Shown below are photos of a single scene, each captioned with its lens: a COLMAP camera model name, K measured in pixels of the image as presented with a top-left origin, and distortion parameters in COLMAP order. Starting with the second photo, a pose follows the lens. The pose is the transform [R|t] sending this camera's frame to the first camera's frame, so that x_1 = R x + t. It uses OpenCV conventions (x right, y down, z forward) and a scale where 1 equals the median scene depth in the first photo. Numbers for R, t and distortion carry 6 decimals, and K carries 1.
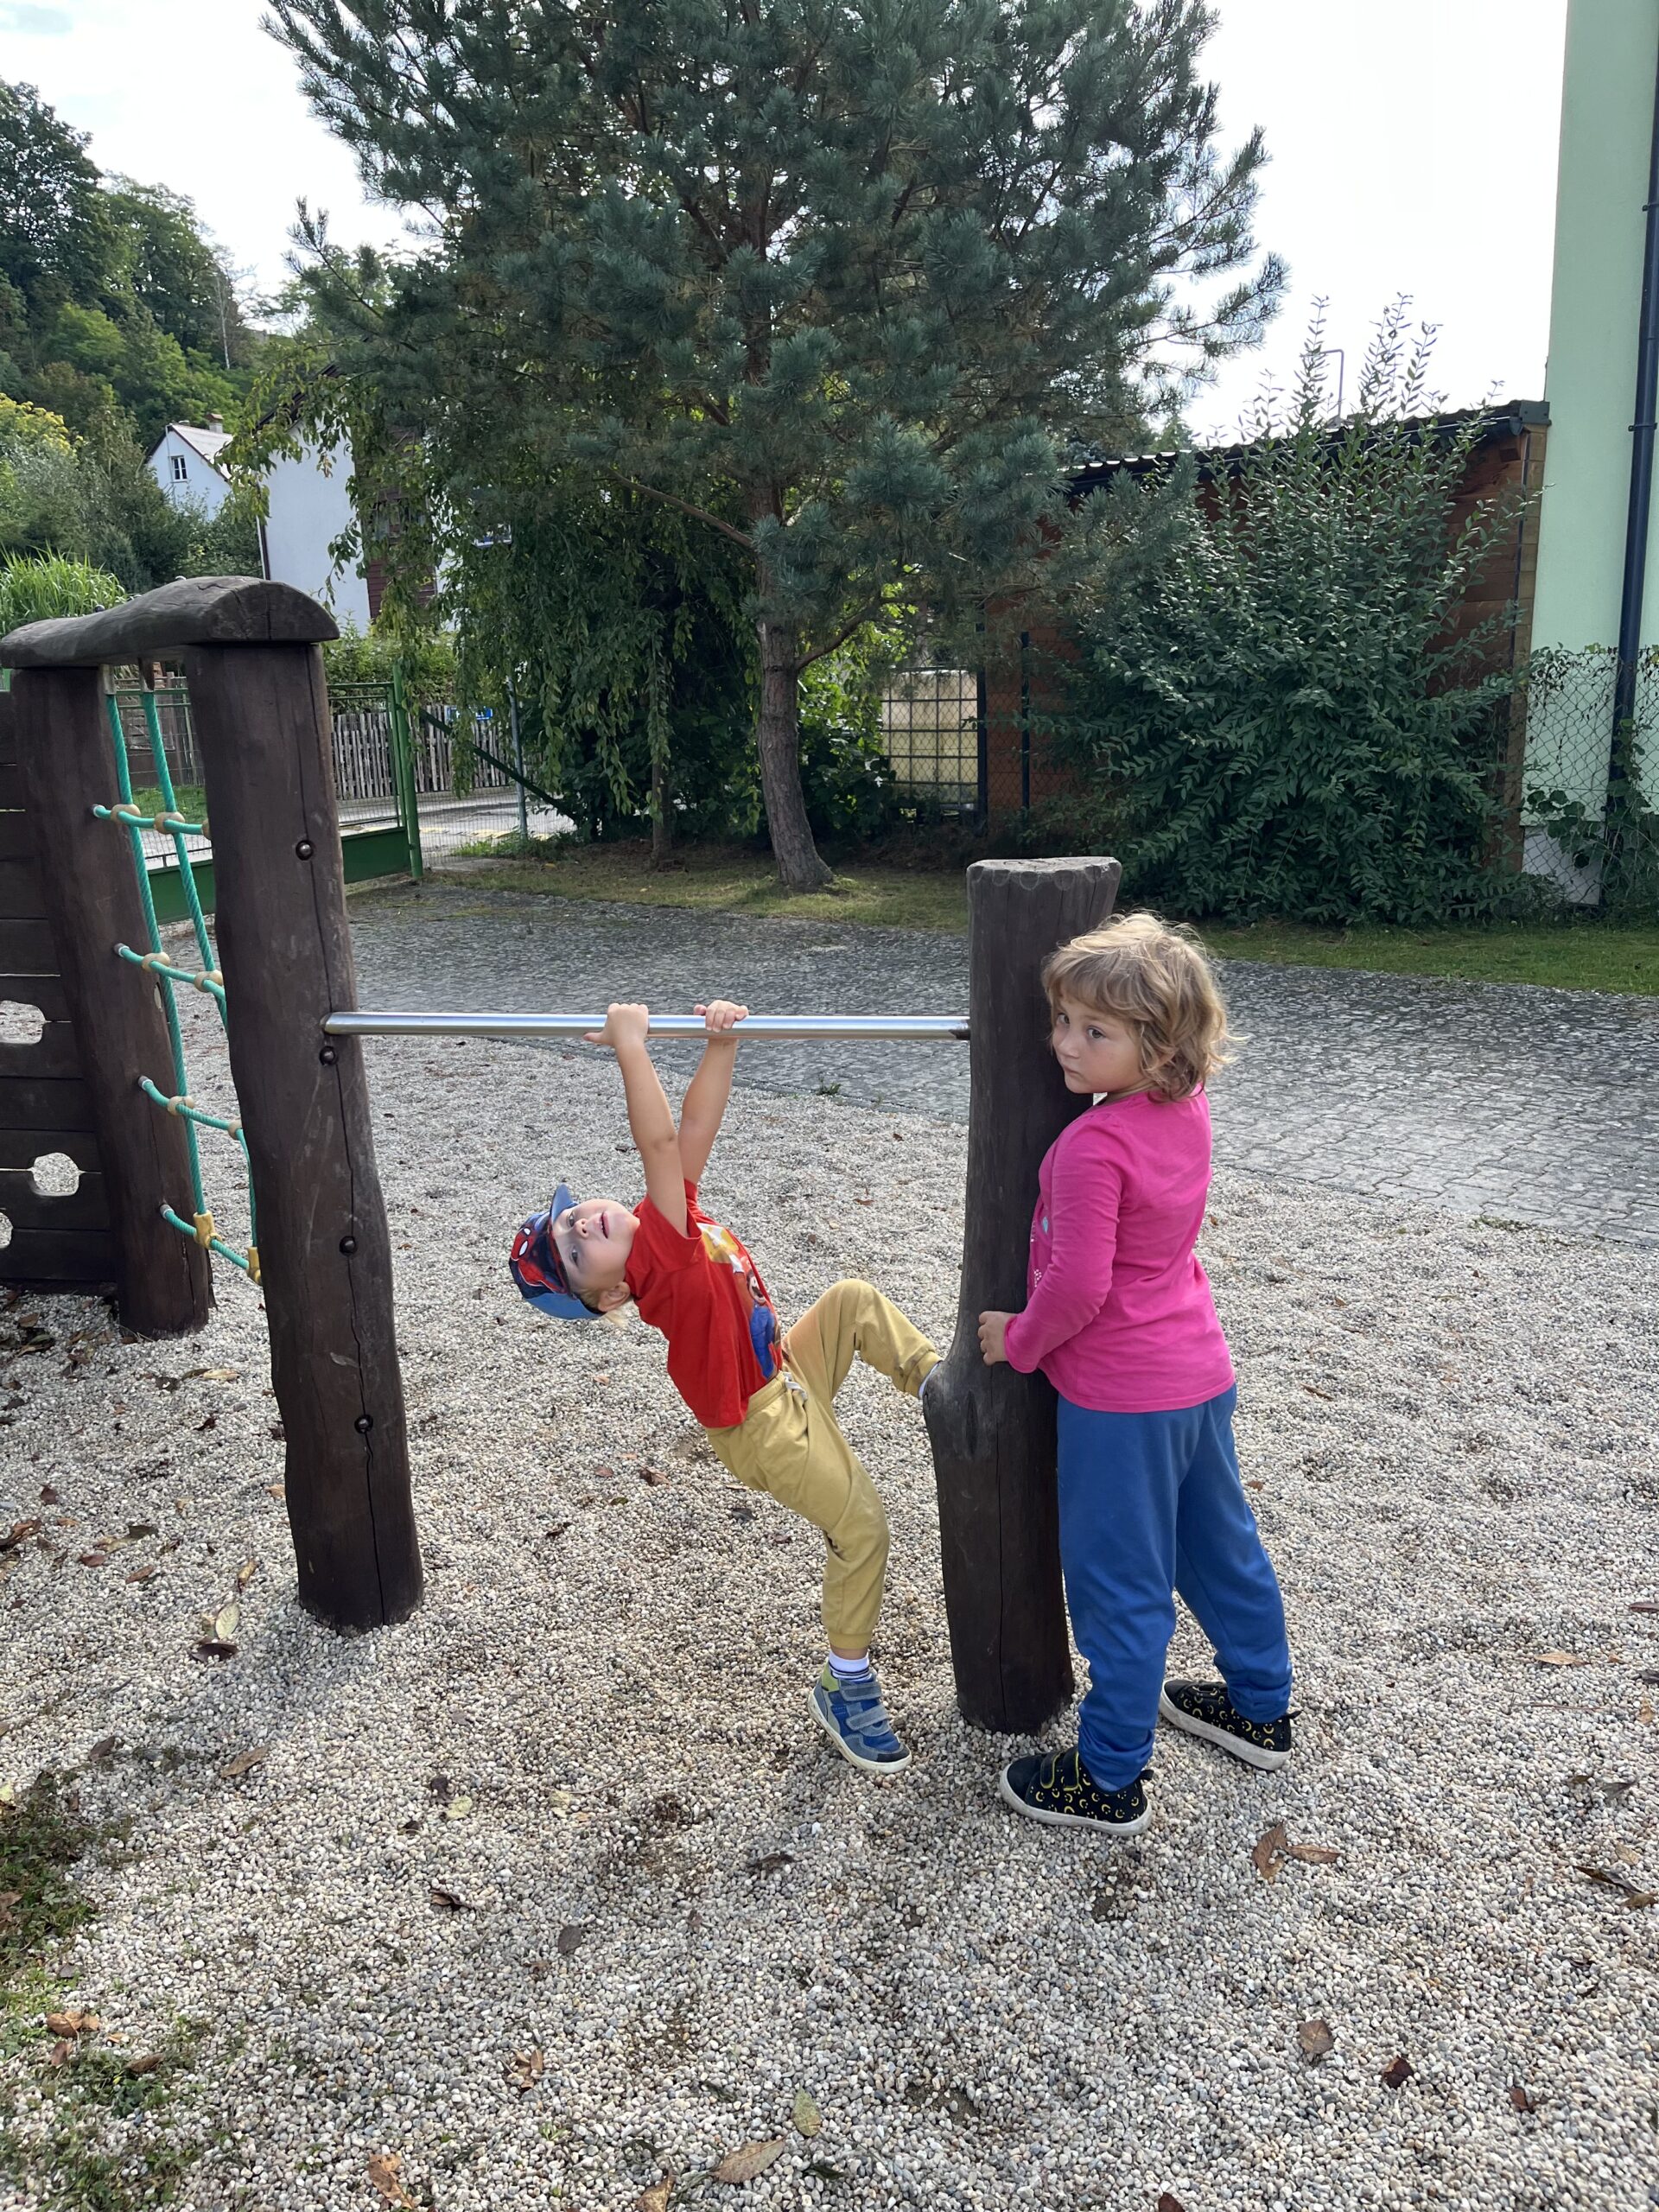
lens RADIAL K [[1666.6, 0, 850.1], [0, 1666.6, 1102.0], [0, 0, 1]] dist [0.073450, -0.106939]
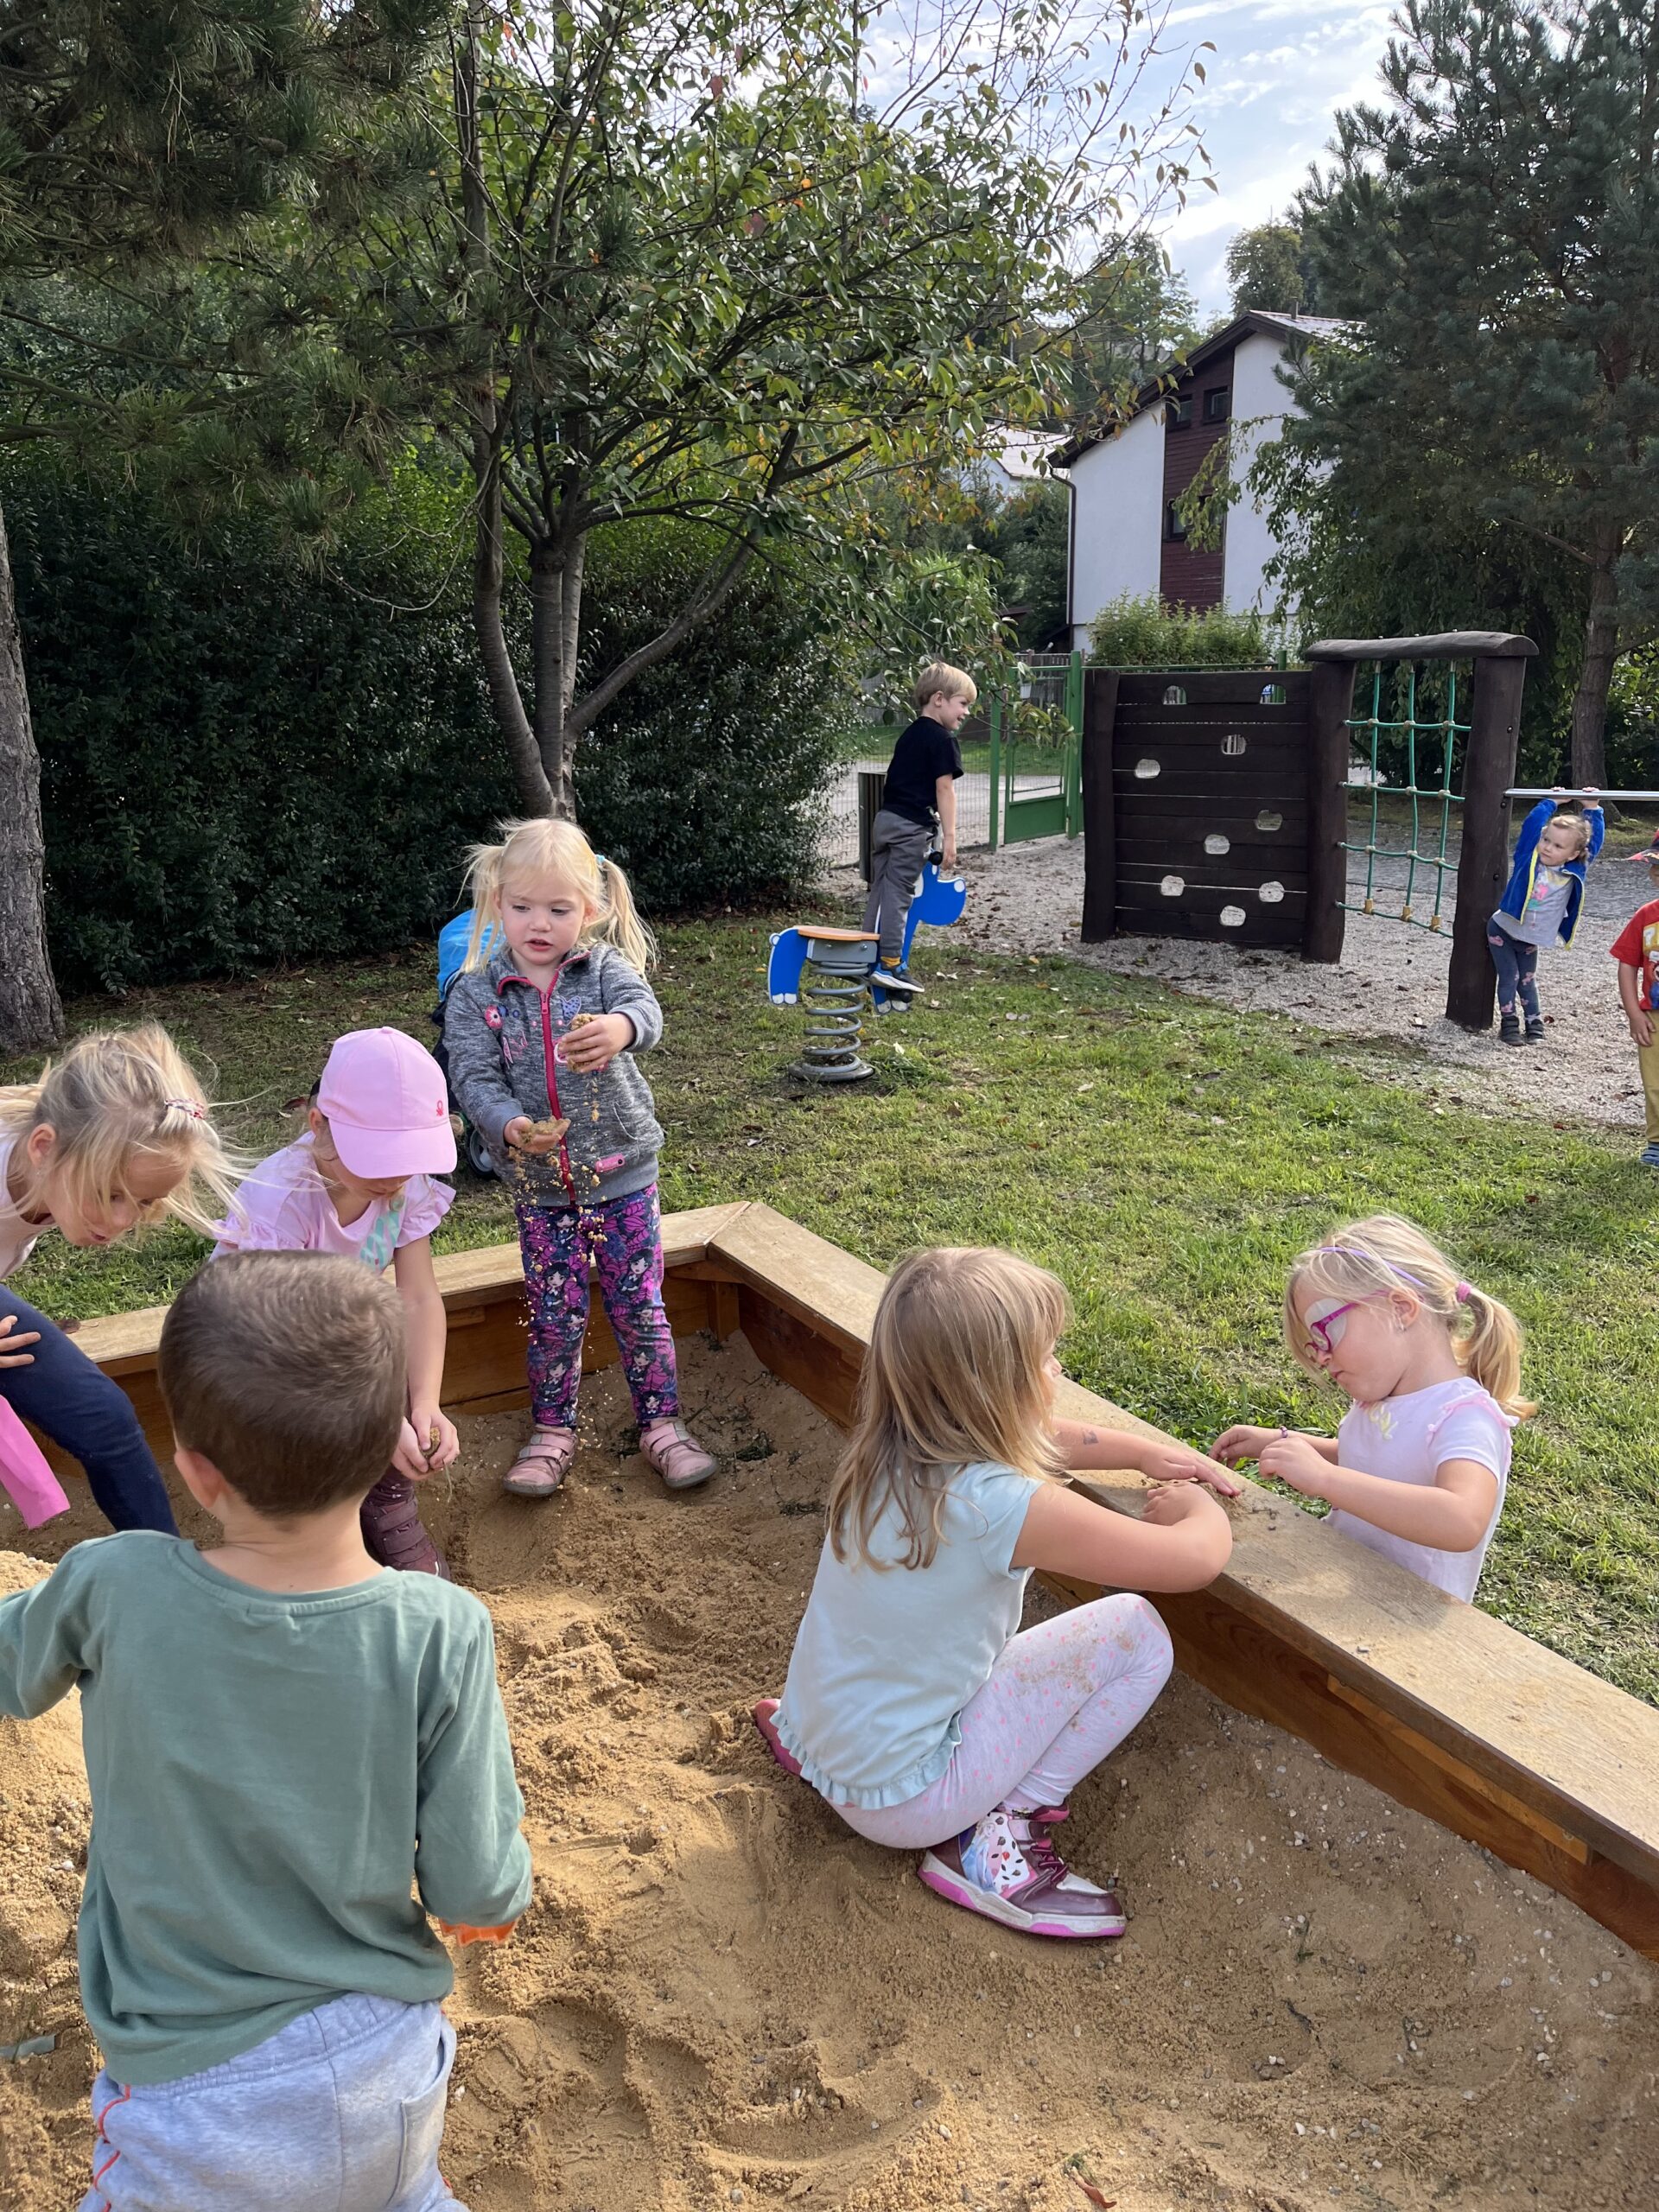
lens RADIAL K [[1666.6, 0, 850.1], [0, 1666.6, 1102.0], [0, 0, 1]] dist [0.073450, -0.106939]
pose [[0.918048, 0.117599, -0.378627, -0.044724], [-0.112867, 0.993002, 0.034755, 0.123137], [0.380064, 0.010827, 0.924897, -0.498232]]
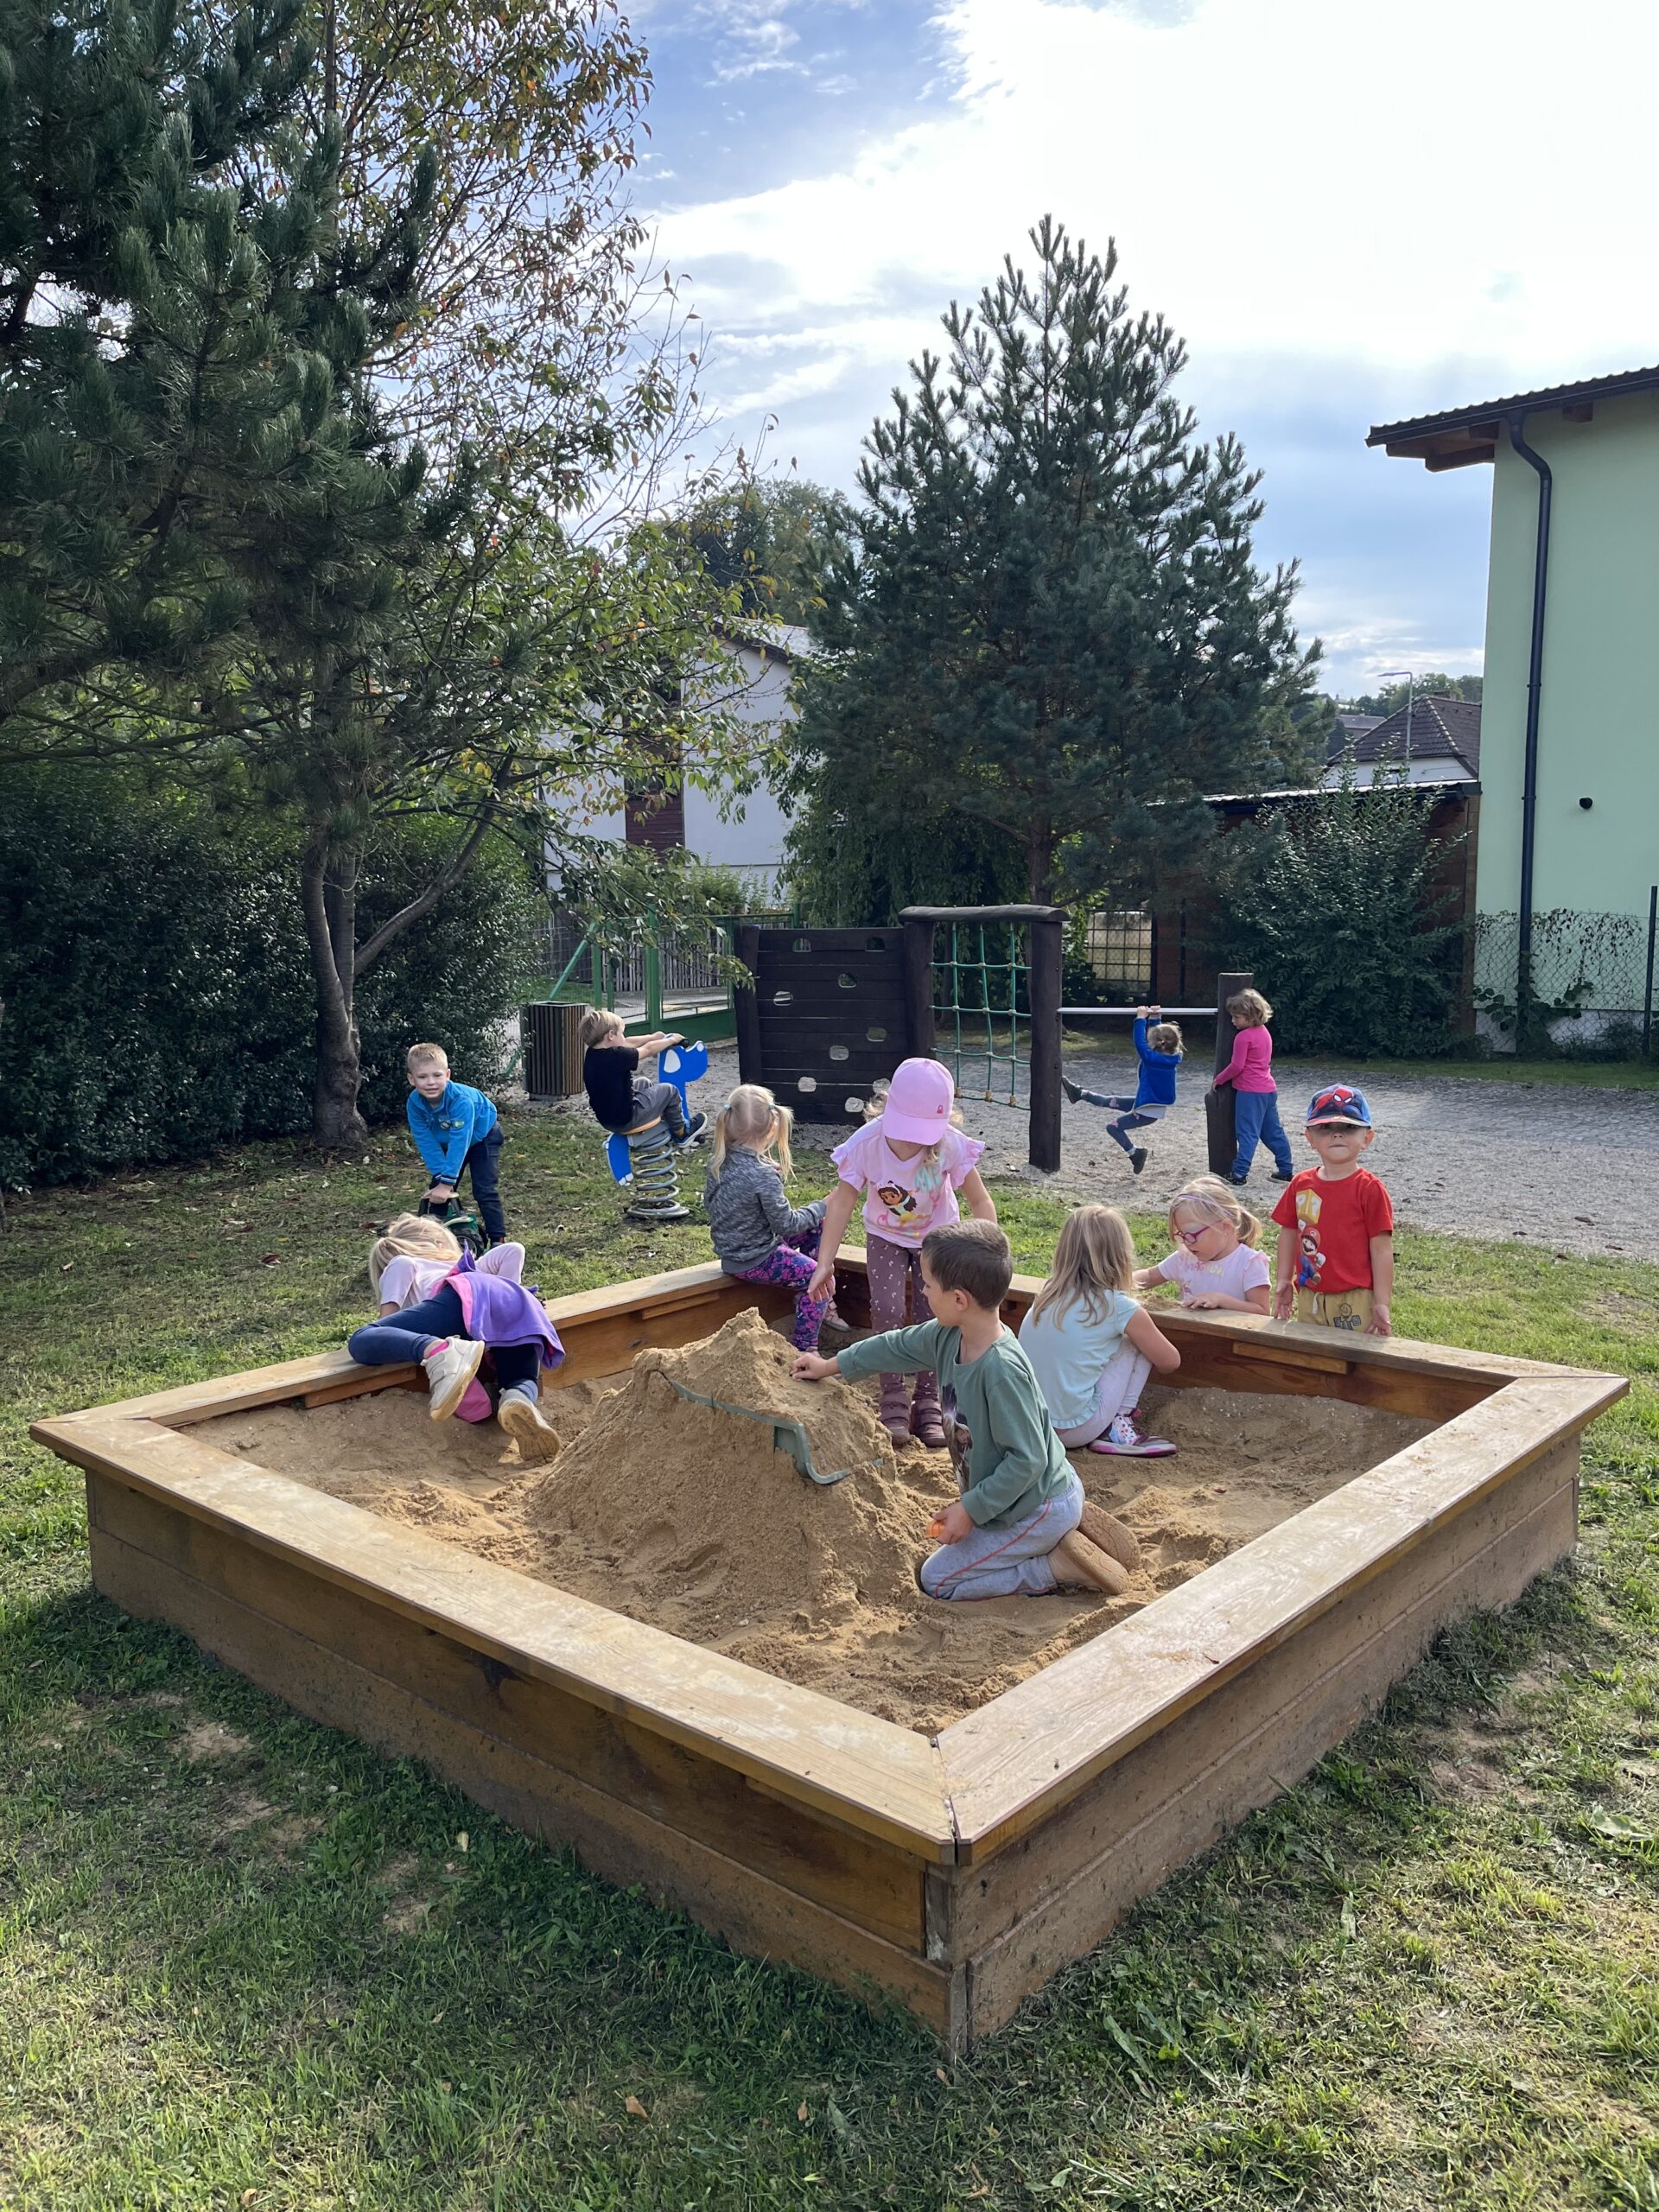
lens RADIAL K [[1666.6, 0, 850.1], [0, 1666.6, 1102.0], [0, 0, 1]] dist [0.073450, -0.106939]
pose [[0.997578, 0.029556, -0.062965, -0.145346], [-0.037315, 0.991348, -0.125845, 0.186730], [0.058701, 0.127890, 0.990050, -0.802658]]
